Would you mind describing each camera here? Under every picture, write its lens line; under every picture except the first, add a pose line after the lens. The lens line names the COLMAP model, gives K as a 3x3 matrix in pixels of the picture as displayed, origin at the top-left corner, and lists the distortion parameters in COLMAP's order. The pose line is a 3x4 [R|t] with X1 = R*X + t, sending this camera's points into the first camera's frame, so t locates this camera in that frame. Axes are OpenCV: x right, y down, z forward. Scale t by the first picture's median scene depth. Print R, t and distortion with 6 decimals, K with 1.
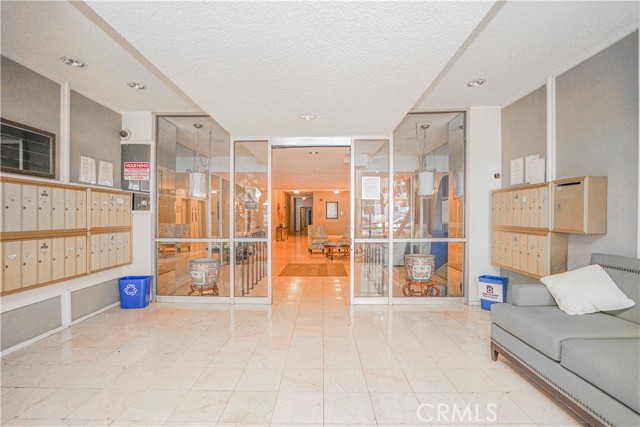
lens RADIAL K [[301.0, 0, 317.6], [0, 301.0, 220.3], [0, 0, 1]] dist [-0.056969, 0.019156]
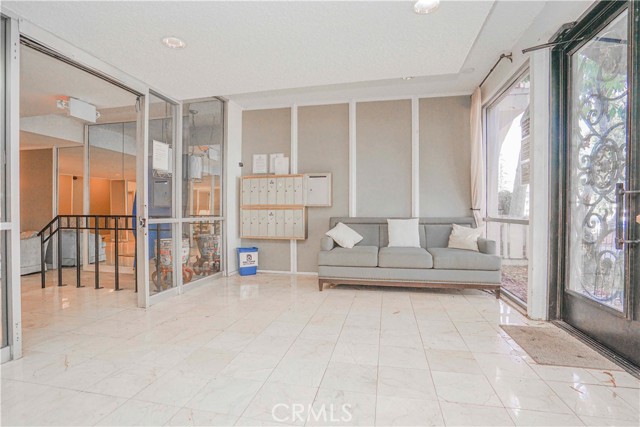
lens RADIAL K [[312.6, 0, 320.0], [0, 312.6, 213.5], [0, 0, 1]] dist [-0.014550, -0.000067]
pose [[0.194722, -0.006109, 0.980839, -0.678440], [0.018939, 0.999818, 0.002467, 0.062249], [-0.980676, 0.018095, 0.194803, 0.504023]]
